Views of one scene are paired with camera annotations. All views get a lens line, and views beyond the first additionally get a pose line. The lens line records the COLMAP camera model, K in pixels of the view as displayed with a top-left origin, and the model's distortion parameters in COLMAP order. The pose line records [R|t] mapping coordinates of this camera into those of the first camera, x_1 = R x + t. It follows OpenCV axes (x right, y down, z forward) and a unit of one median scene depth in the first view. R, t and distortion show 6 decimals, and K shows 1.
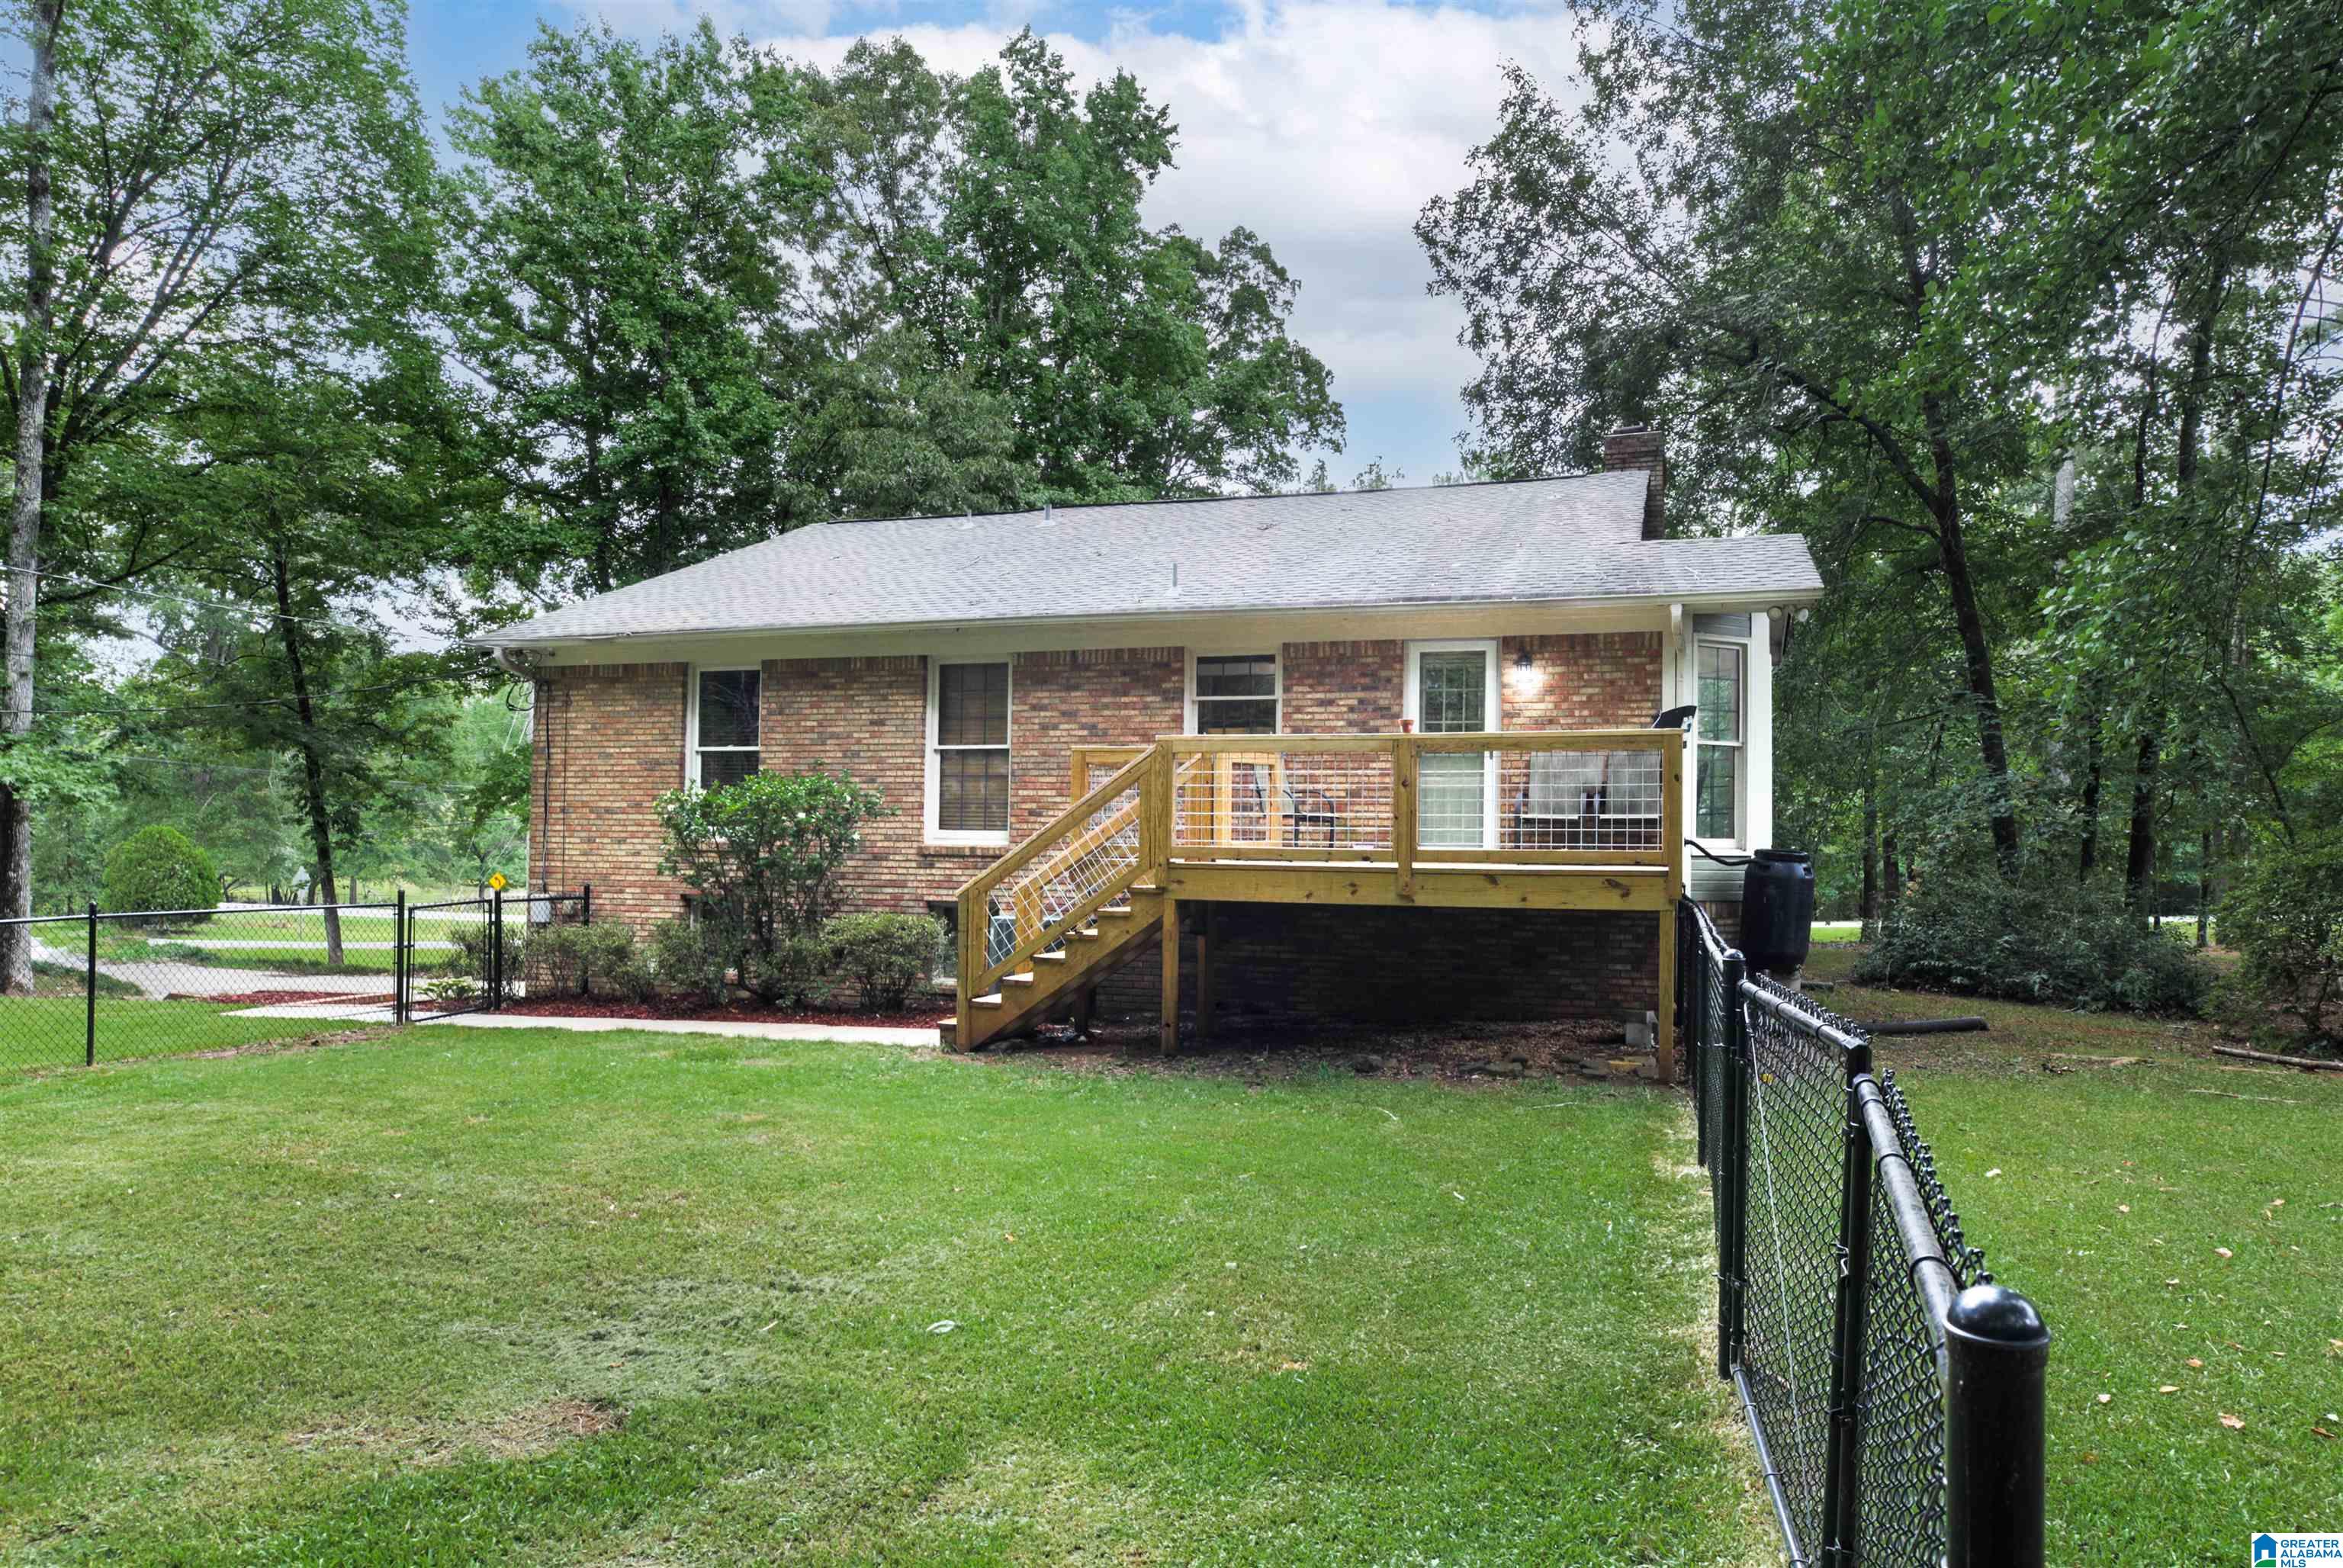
lens RADIAL K [[1413.3, 0, 1161.1], [0, 1413.3, 790.4], [0, 0, 1]] dist [-0.020993, 0.000787]
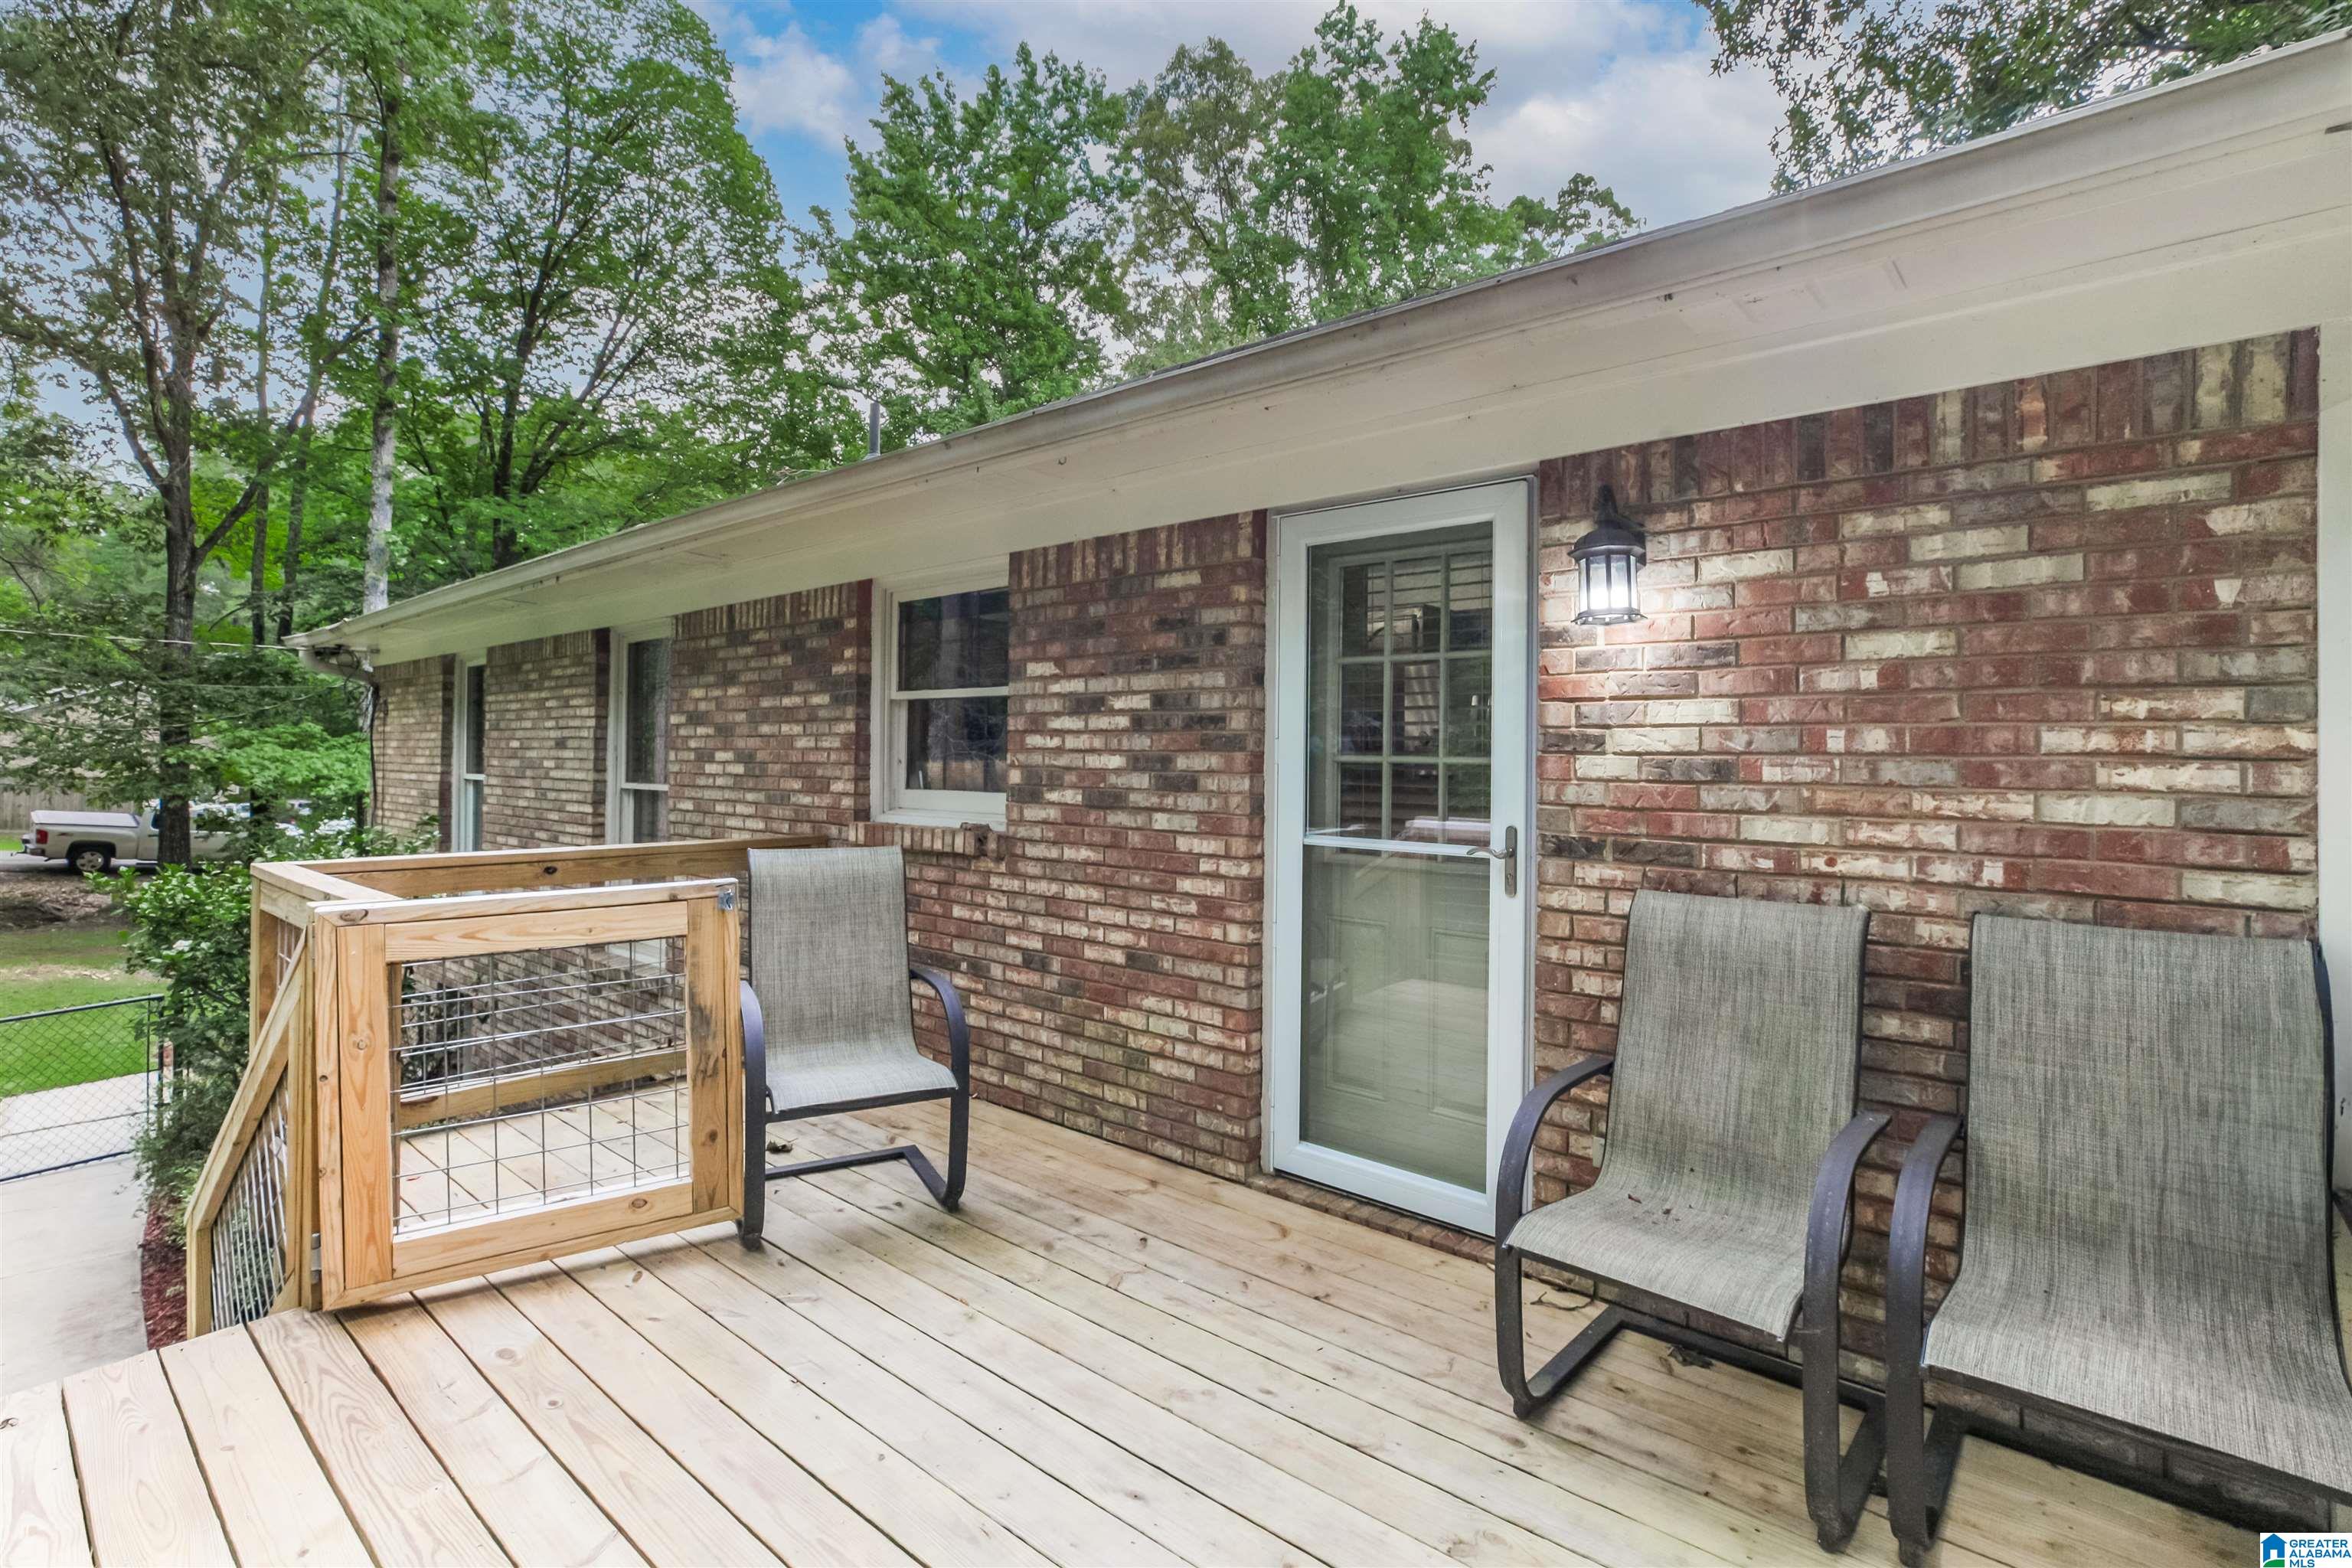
lens RADIAL K [[1091.0, 0, 1179.4], [0, 1091.0, 762.7], [0, 0, 1]] dist [-0.022159, -0.000519]
pose [[0.934700, -0.002982, -0.355426, 0.216010], [0.012506, 0.999622, 0.024503, -0.047972], [0.355218, -0.027348, 0.934383, 0.663688]]
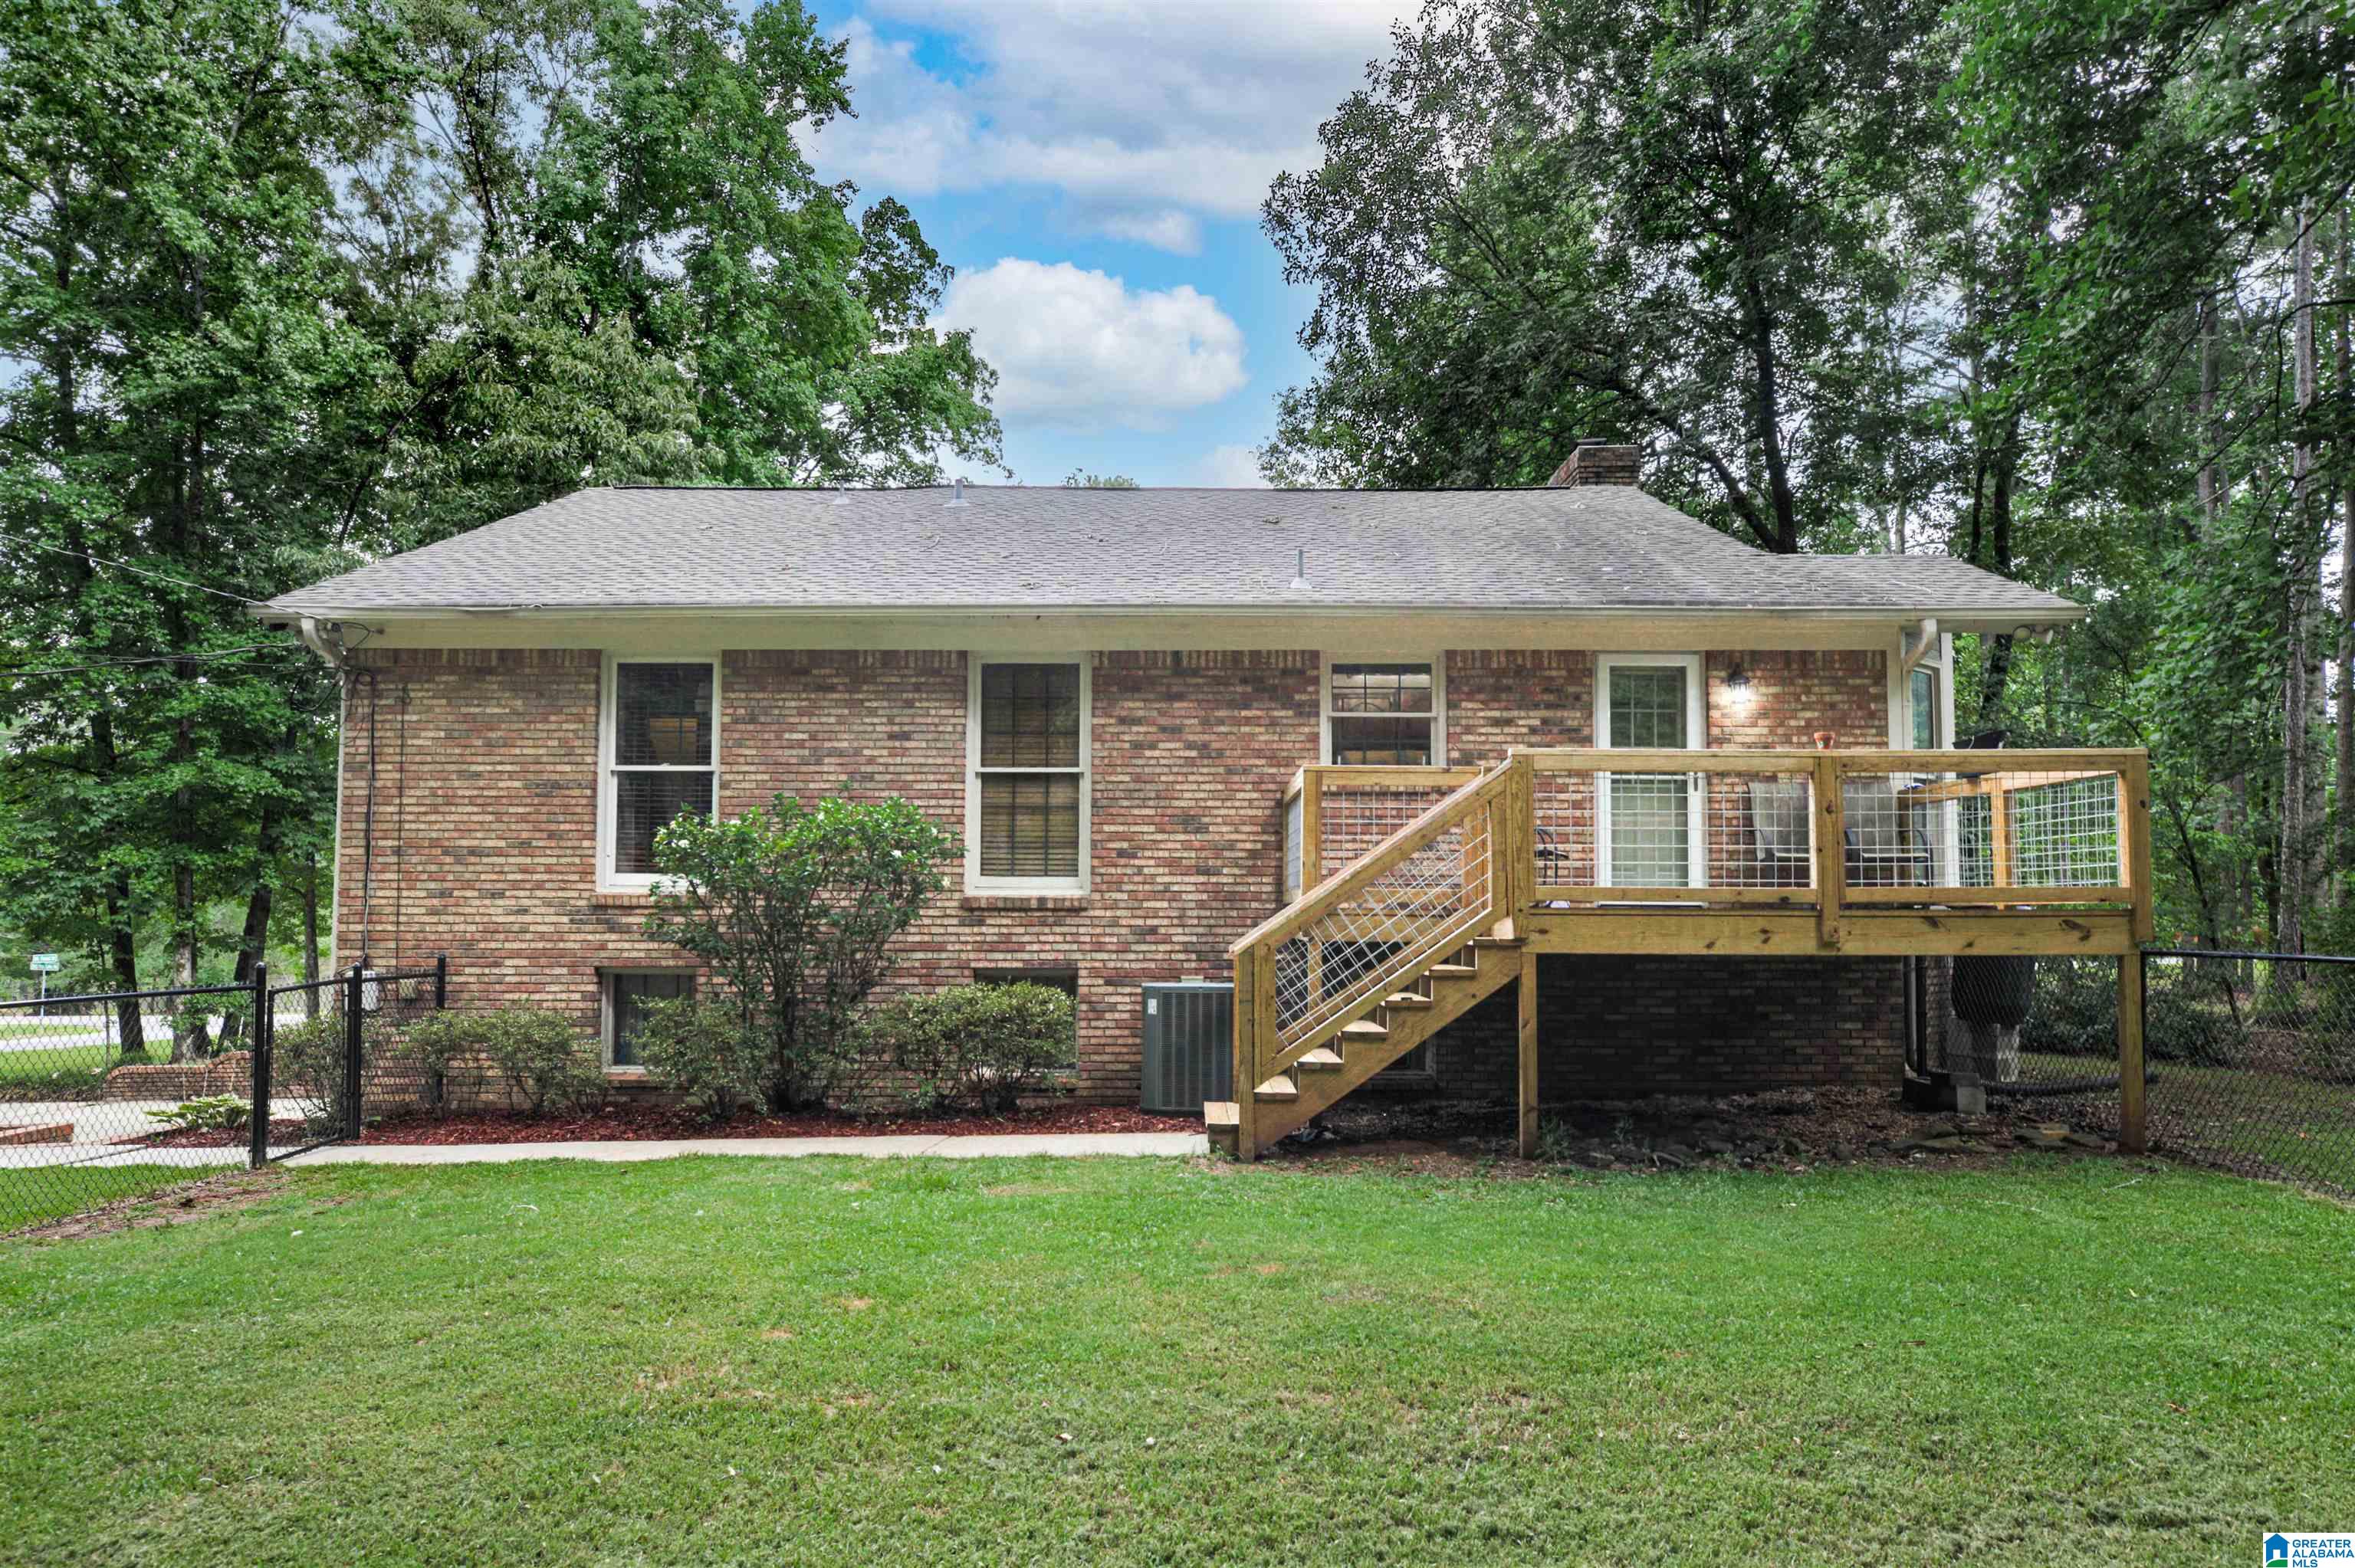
lens RADIAL K [[1582.8, 0, 1176.9], [0, 1582.8, 806.9], [0, 0, 1]] dist [-0.000453, -0.001645]
pose [[0.957712, 0.010527, 0.287536, -0.305390], [-0.002874, 0.999631, -0.027025, 0.013171], [-0.287714, 0.025056, 0.957388, 0.135795]]
